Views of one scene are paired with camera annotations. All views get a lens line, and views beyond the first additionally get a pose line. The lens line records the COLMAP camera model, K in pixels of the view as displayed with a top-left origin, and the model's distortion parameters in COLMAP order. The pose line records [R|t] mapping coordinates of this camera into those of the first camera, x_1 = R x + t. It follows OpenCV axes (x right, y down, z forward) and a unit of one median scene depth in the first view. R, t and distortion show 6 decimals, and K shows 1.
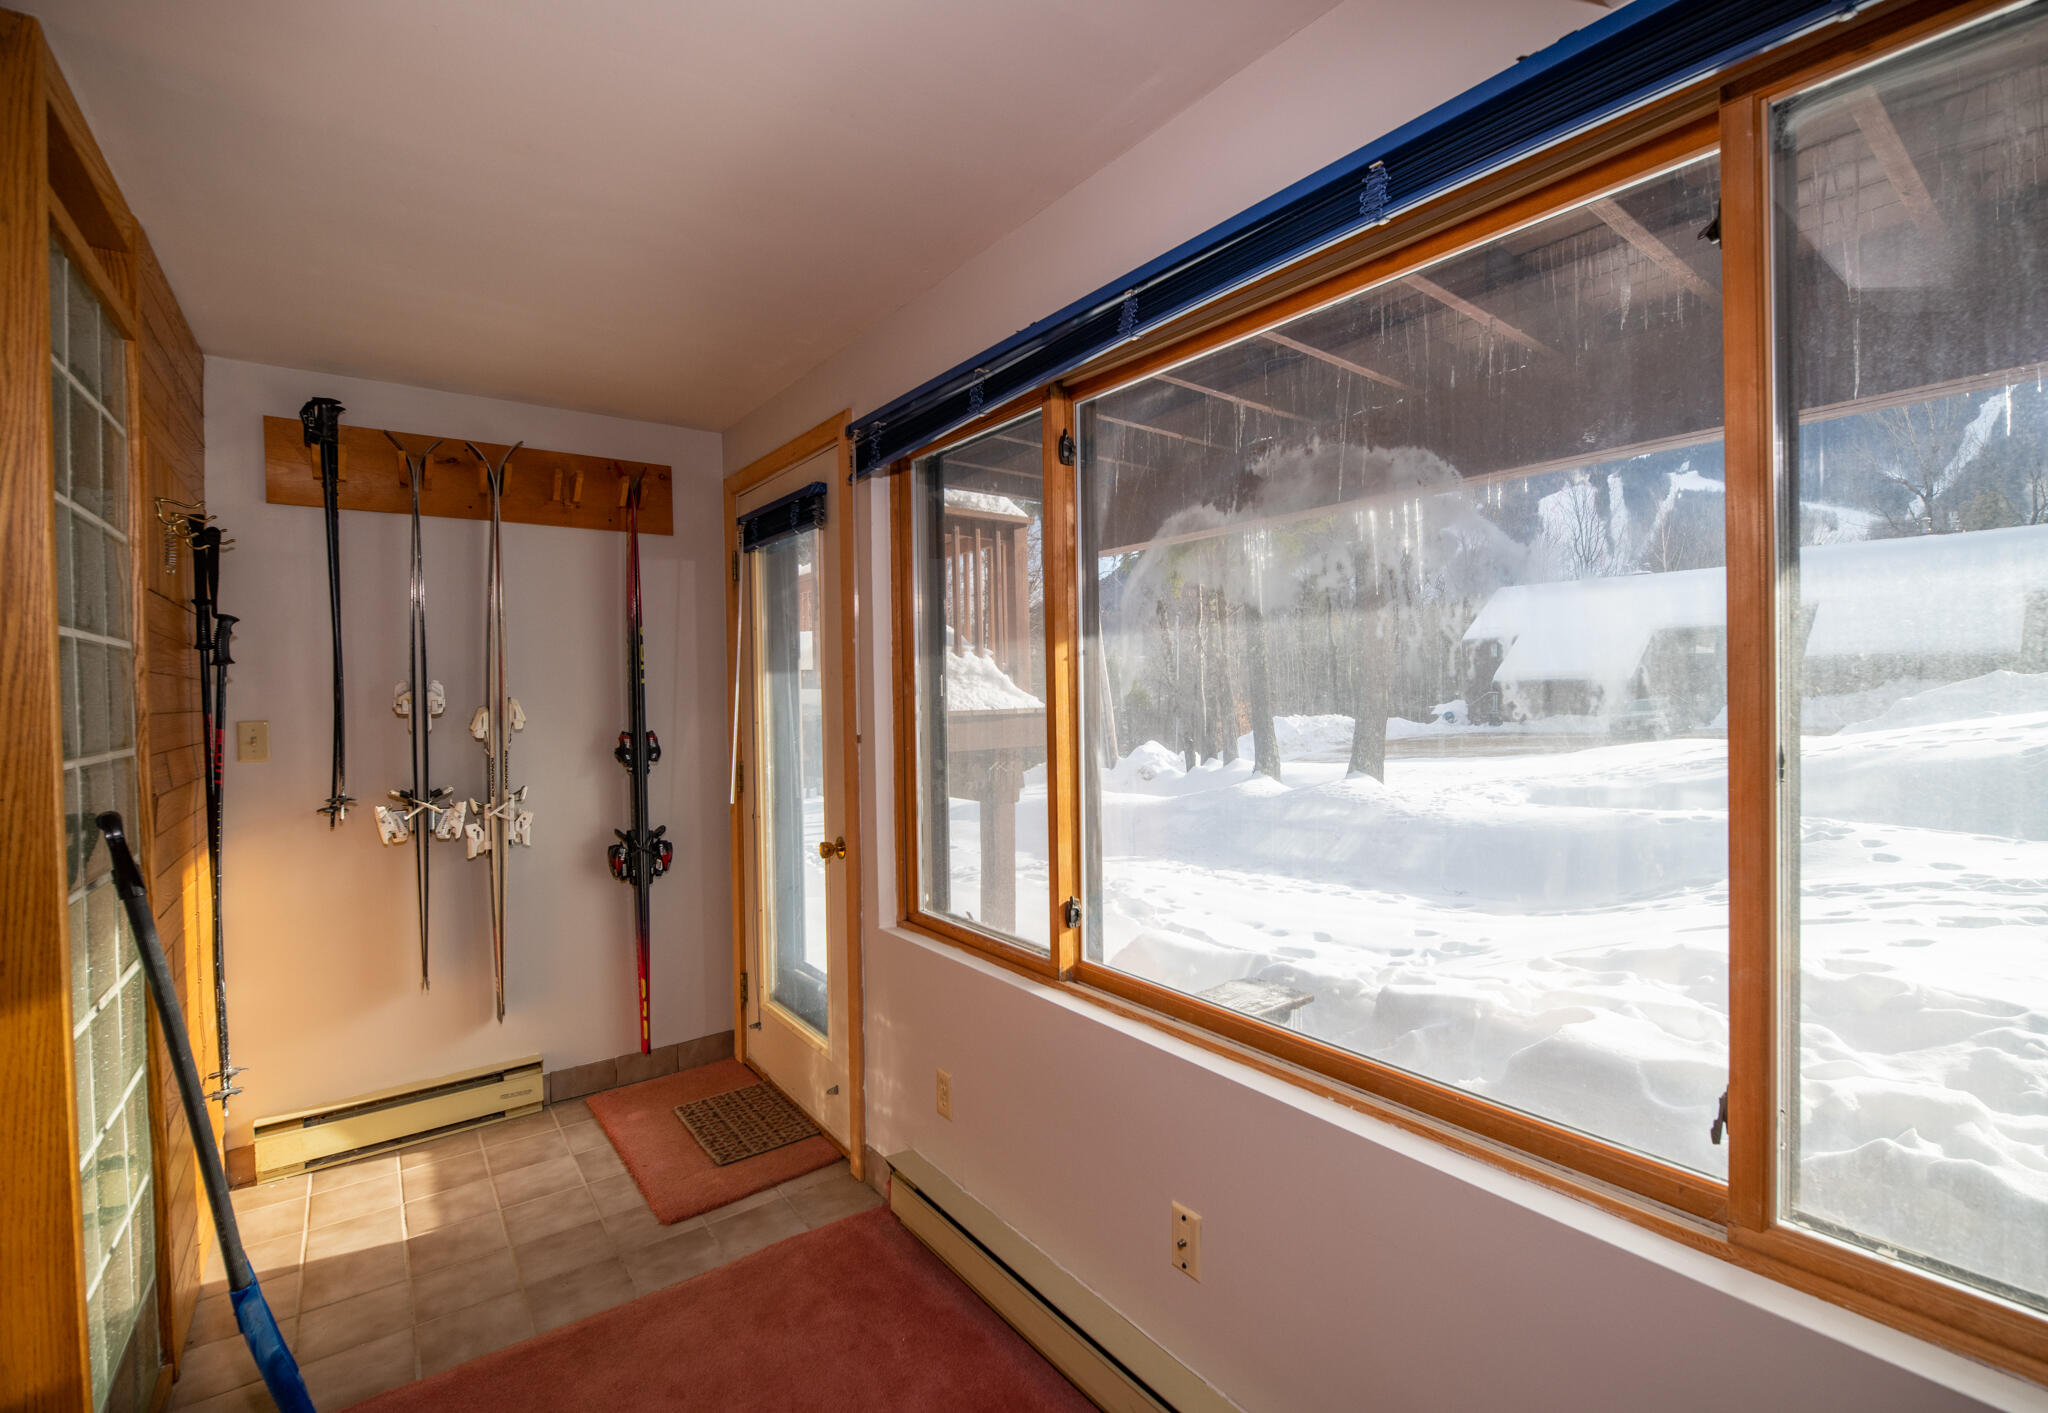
lens RADIAL K [[886.9, 0, 1029.7], [0, 886.9, 706.1], [0, 0, 1]] dist [-0.000622, -0.001440]
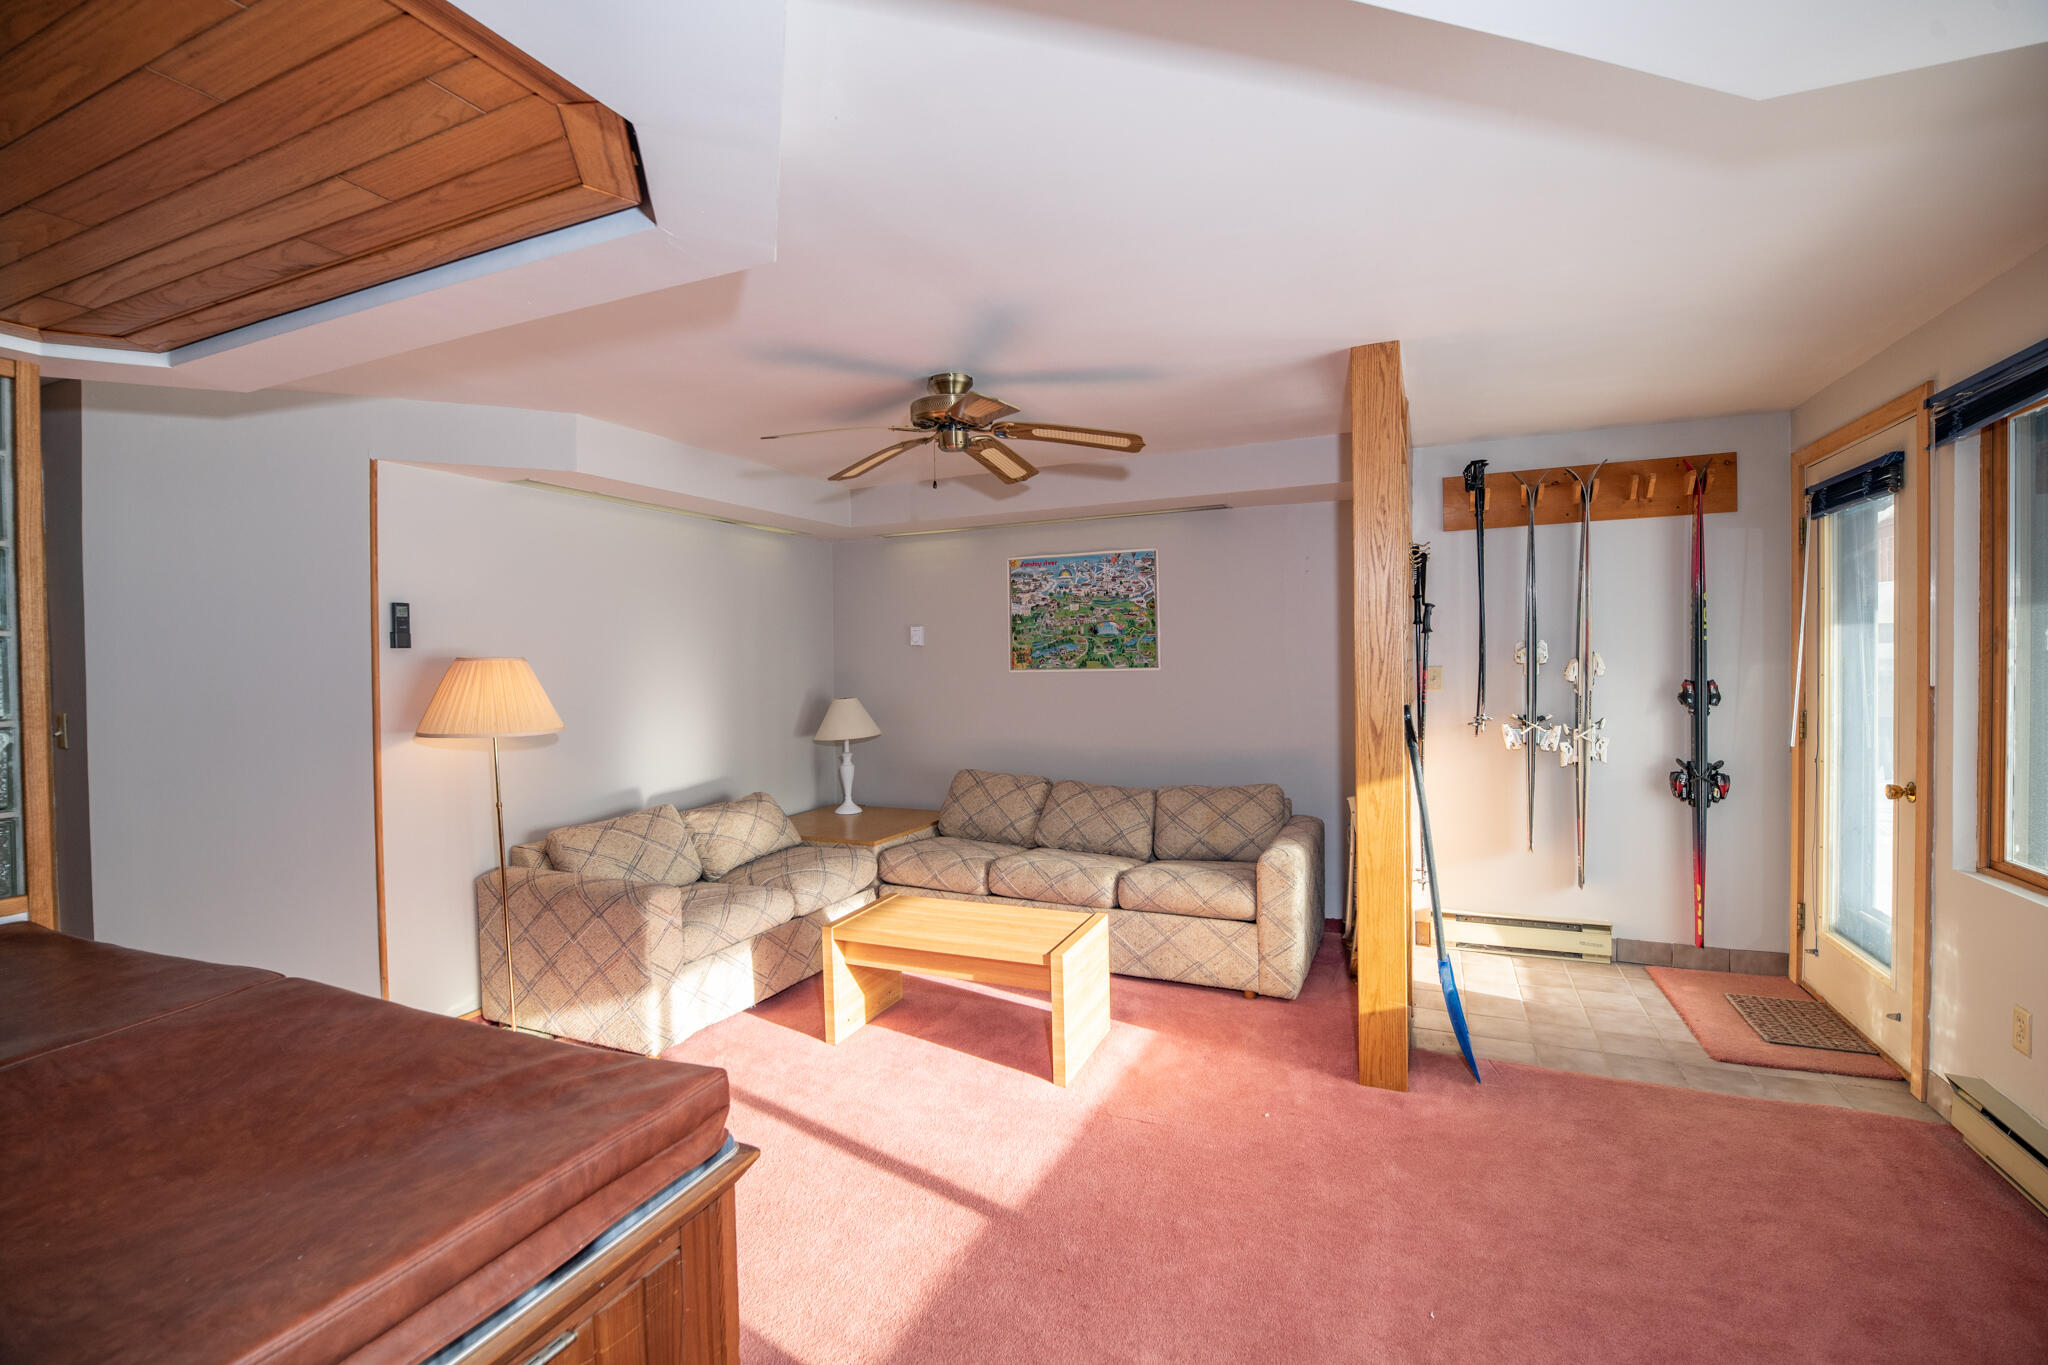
lens RADIAL K [[896.1, 0, 1028.4], [0, 896.1, 678.4], [0, 0, 1]] dist [-0.017011, -0.001028]
pose [[0.493571, 0.023692, -0.869382, 0.169872], [-0.007848, 0.999710, 0.022788, 0.006678], [0.869670, -0.004424, 0.493614, -0.422826]]
